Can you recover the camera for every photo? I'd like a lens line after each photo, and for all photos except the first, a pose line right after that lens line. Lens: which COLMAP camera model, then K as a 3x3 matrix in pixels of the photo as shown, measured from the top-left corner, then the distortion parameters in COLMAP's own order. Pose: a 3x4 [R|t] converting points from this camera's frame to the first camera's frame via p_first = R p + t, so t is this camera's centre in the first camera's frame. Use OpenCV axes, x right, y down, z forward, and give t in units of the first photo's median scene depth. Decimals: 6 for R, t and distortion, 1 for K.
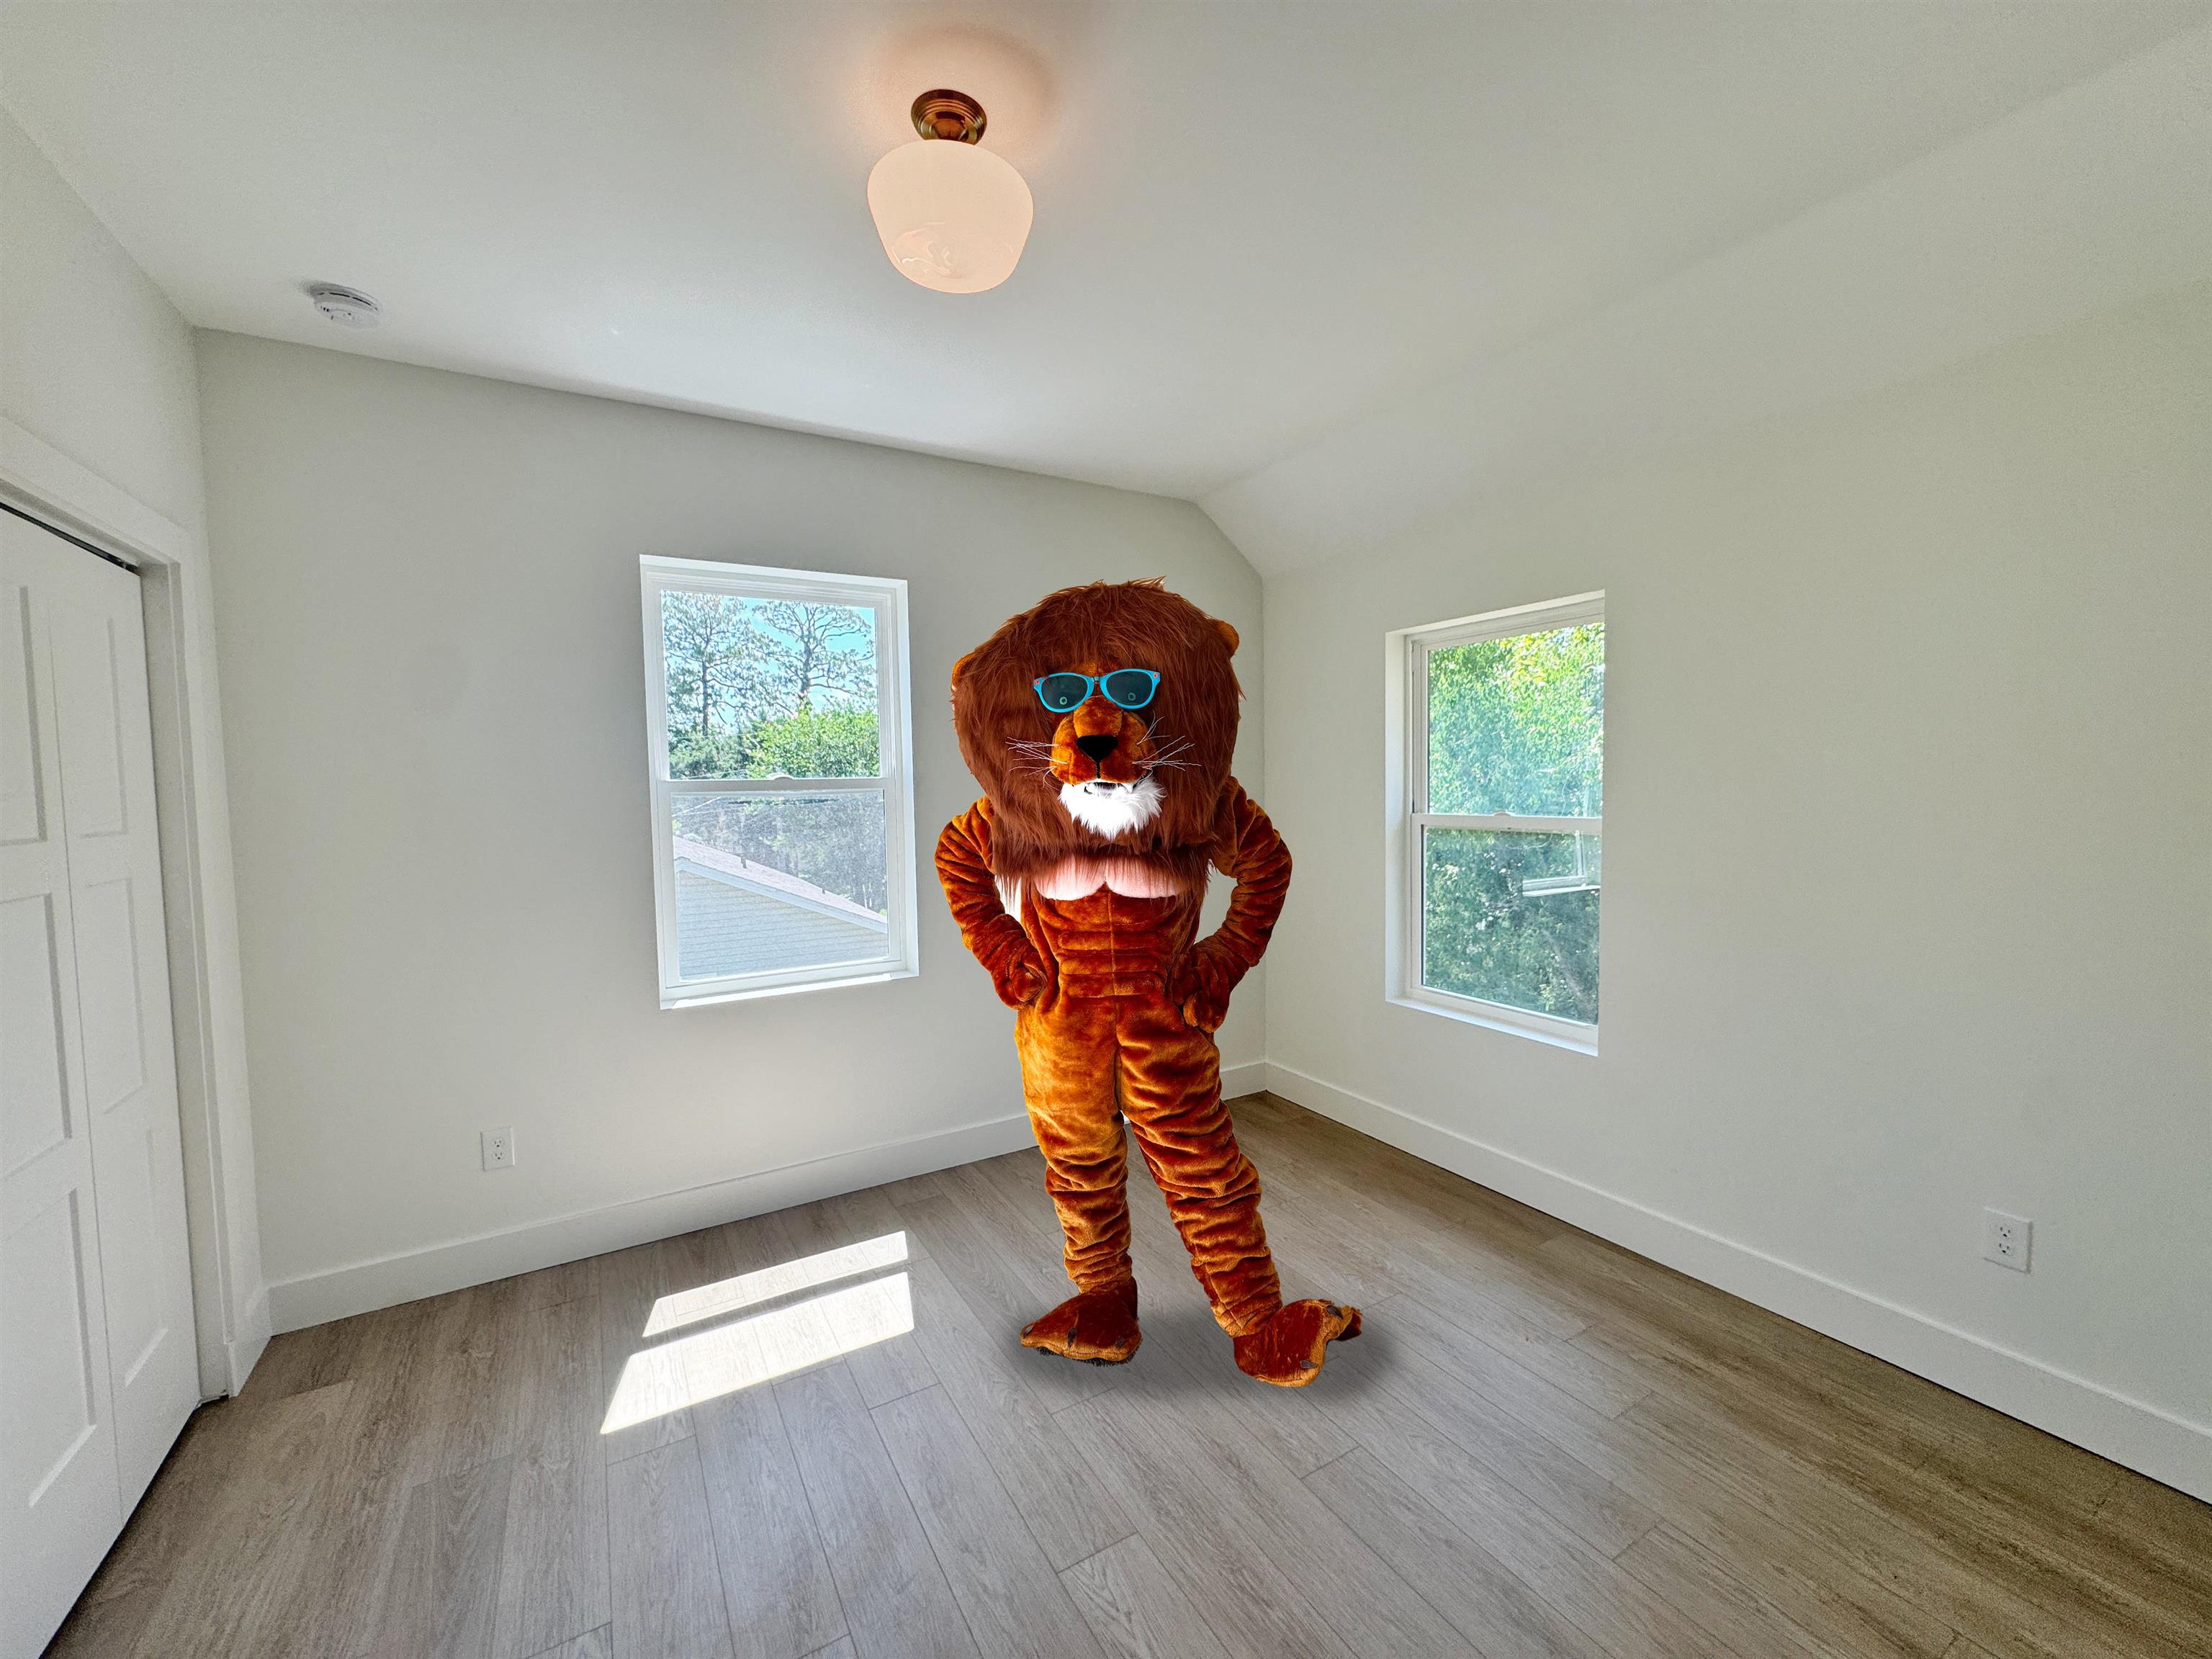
lens RADIAL K [[888.0, 0, 1106.0], [0, 888.0, 829.5], [0, 0, 1]] dist [-0.001195, 0.000010]
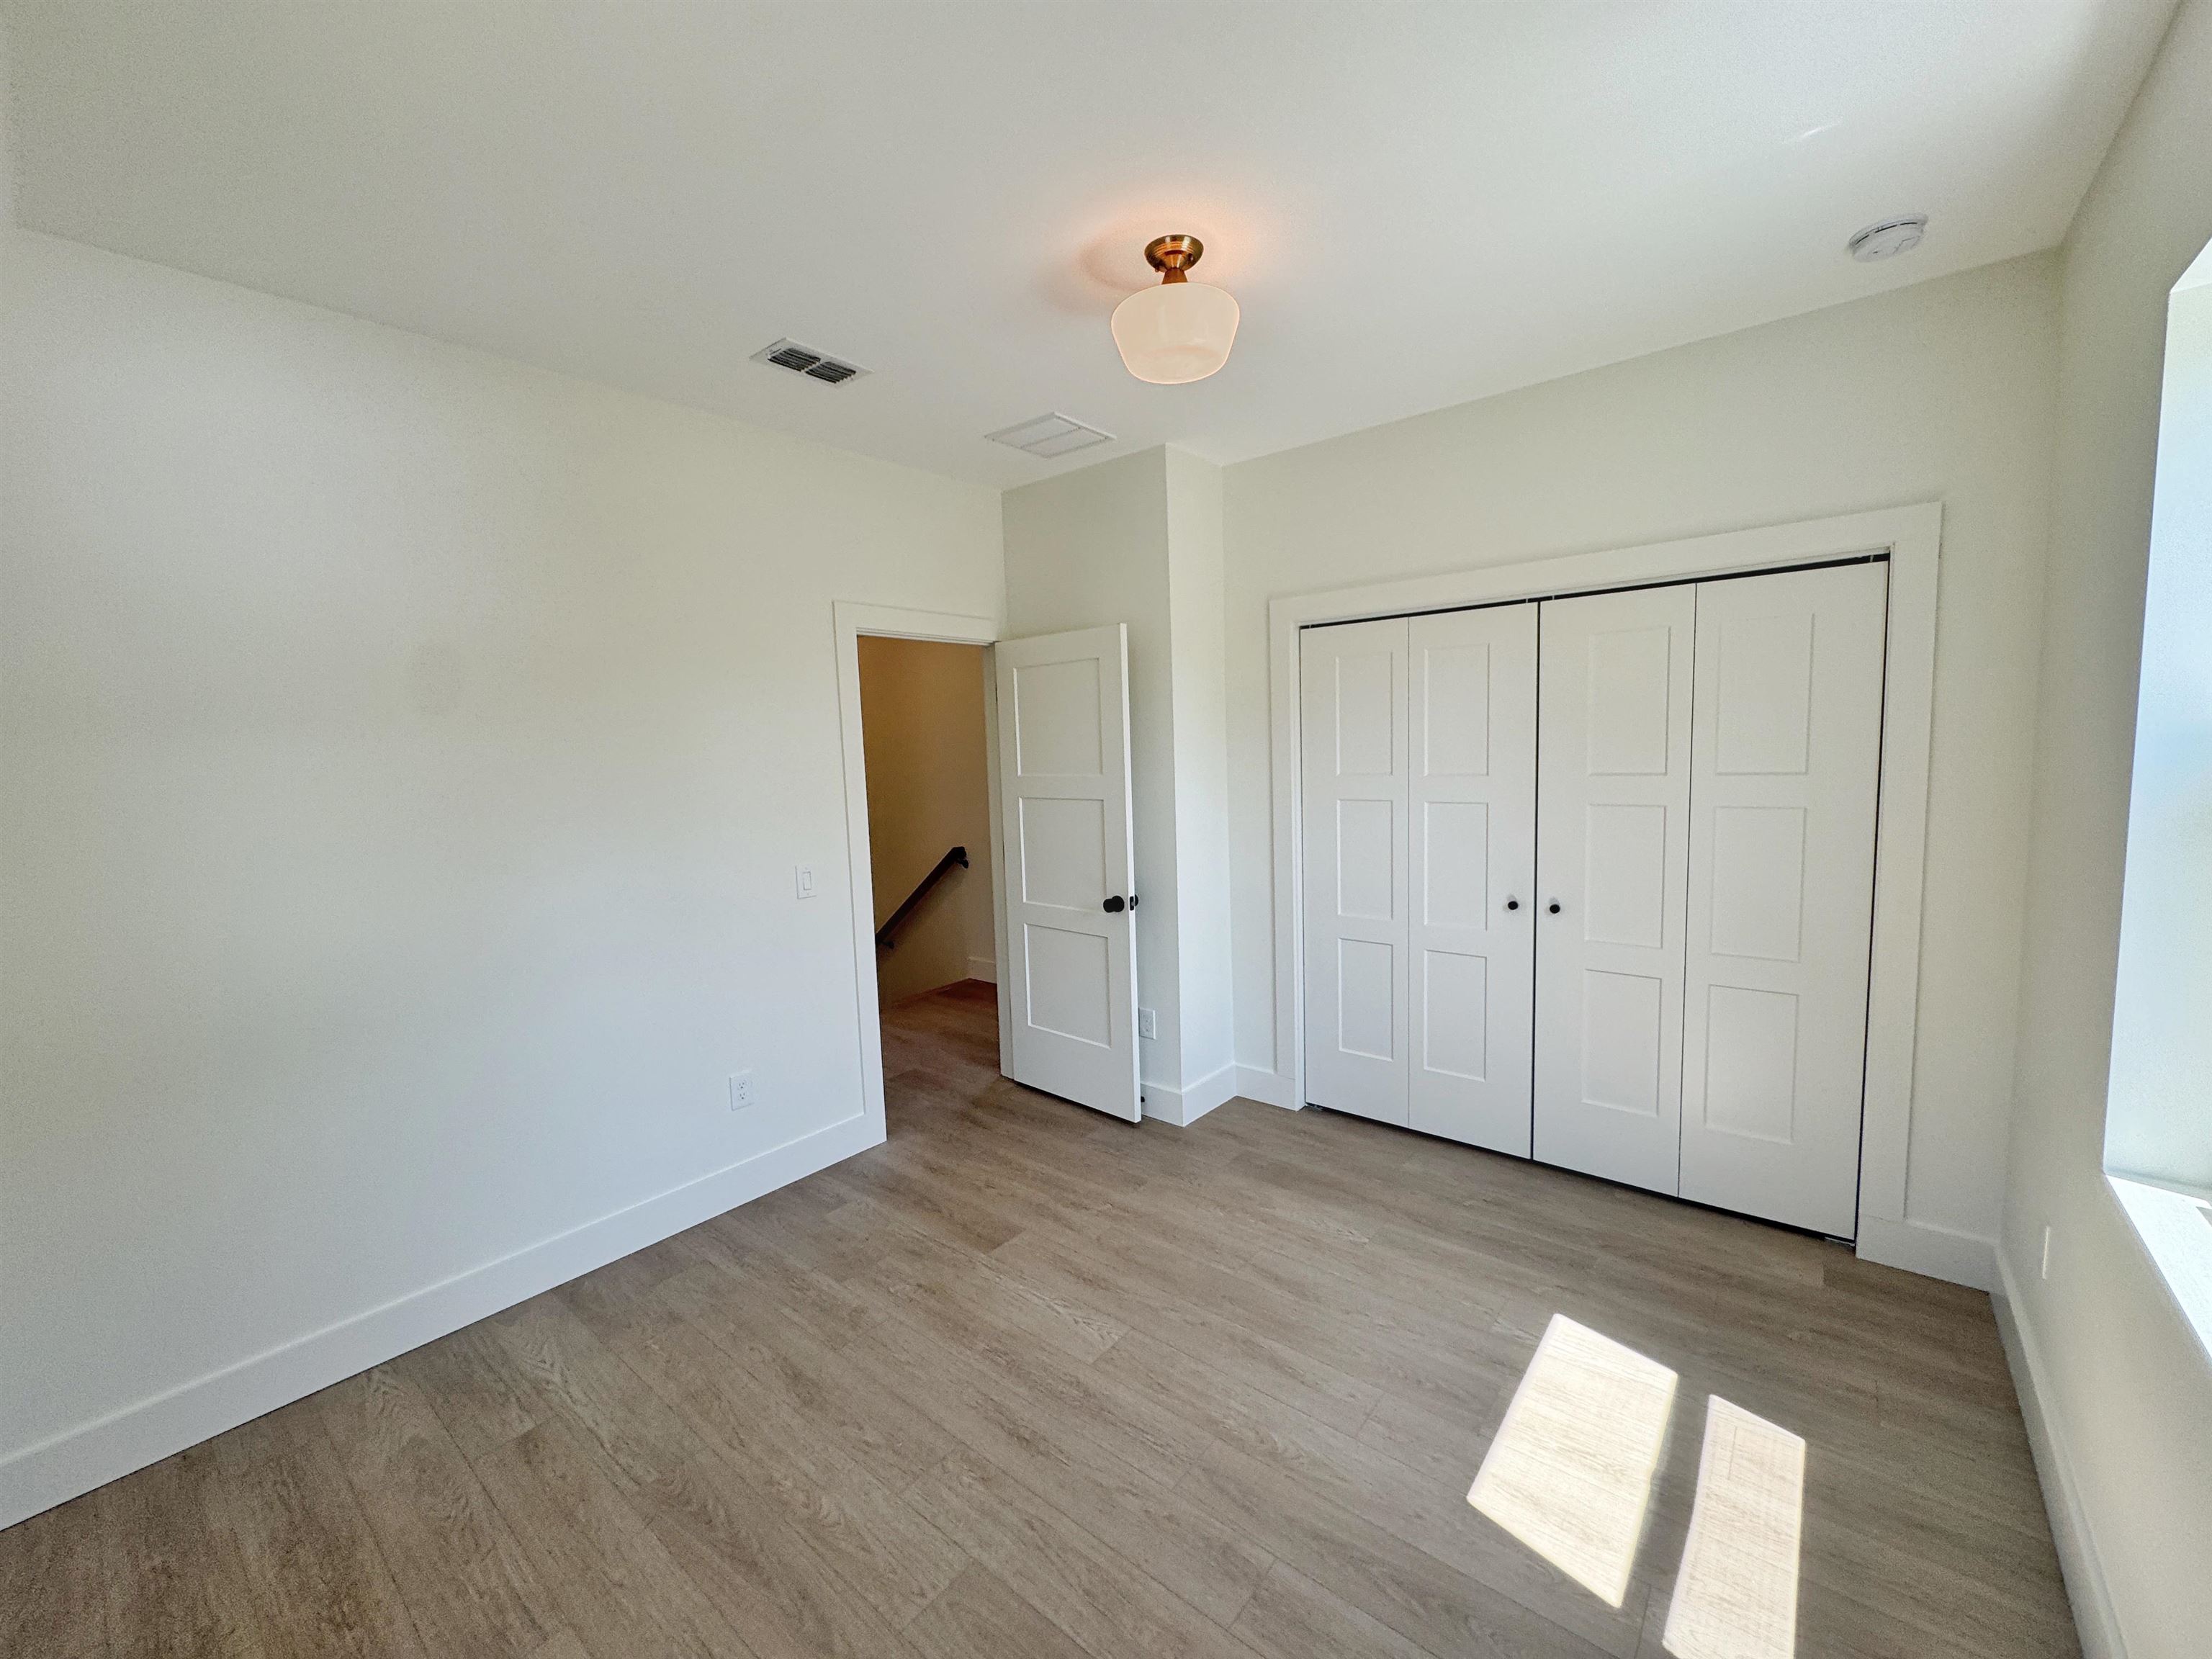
lens RADIAL K [[888.0, 0, 1106.0], [0, 888.0, 829.5], [0, 0, 1]] dist [-0.001195, 0.000010]
pose [[-0.937159, 0.081272, -0.339304, 0.313121], [0.031603, 0.988267, 0.149428, -0.134760], [0.347468, 0.129315, -0.928732, 1.703082]]
